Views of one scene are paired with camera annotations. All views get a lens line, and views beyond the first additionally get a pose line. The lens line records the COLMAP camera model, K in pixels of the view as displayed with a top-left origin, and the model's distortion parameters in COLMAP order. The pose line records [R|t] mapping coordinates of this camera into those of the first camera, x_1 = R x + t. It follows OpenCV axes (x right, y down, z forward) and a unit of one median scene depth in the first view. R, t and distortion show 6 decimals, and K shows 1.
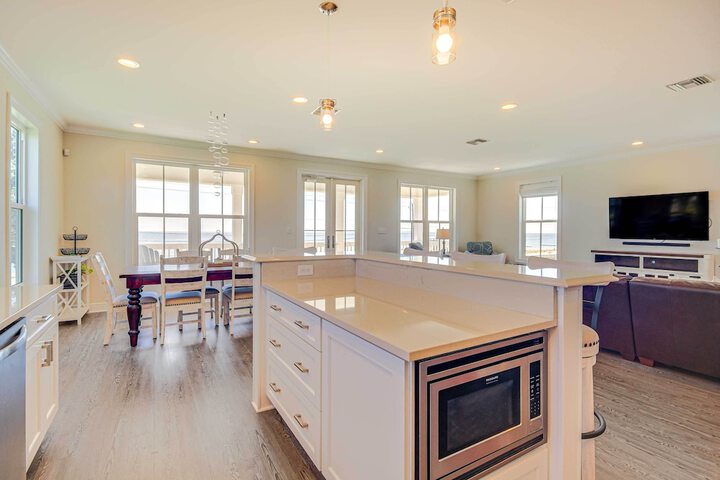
lens RADIAL K [[350.8, 0, 344.2], [0, 350.8, 234.3], [0, 0, 1]] dist [0.001421, -0.000156]
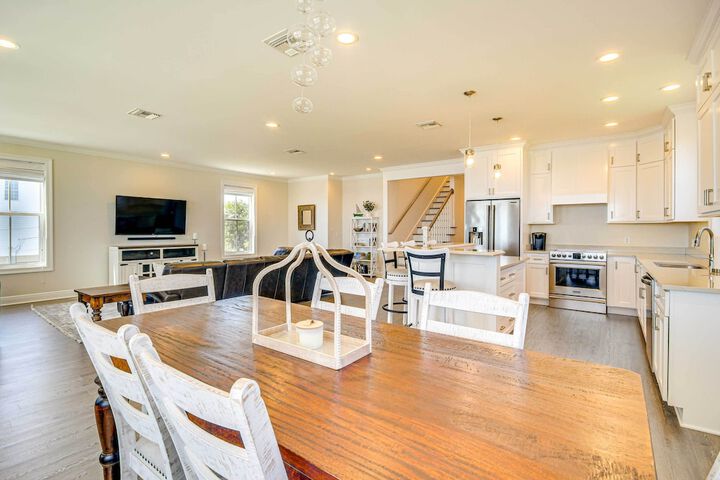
lens RADIAL K [[338.6, 0, 365.4], [0, 338.6, 230.1], [0, 0, 1]] dist [0.001669, 0.000280]
pose [[-0.422788, -0.007038, 0.906201, -0.406992], [0.002229, 0.999959, 0.008807, -0.008396], [-0.906226, 0.005743, -0.422755, 0.687453]]
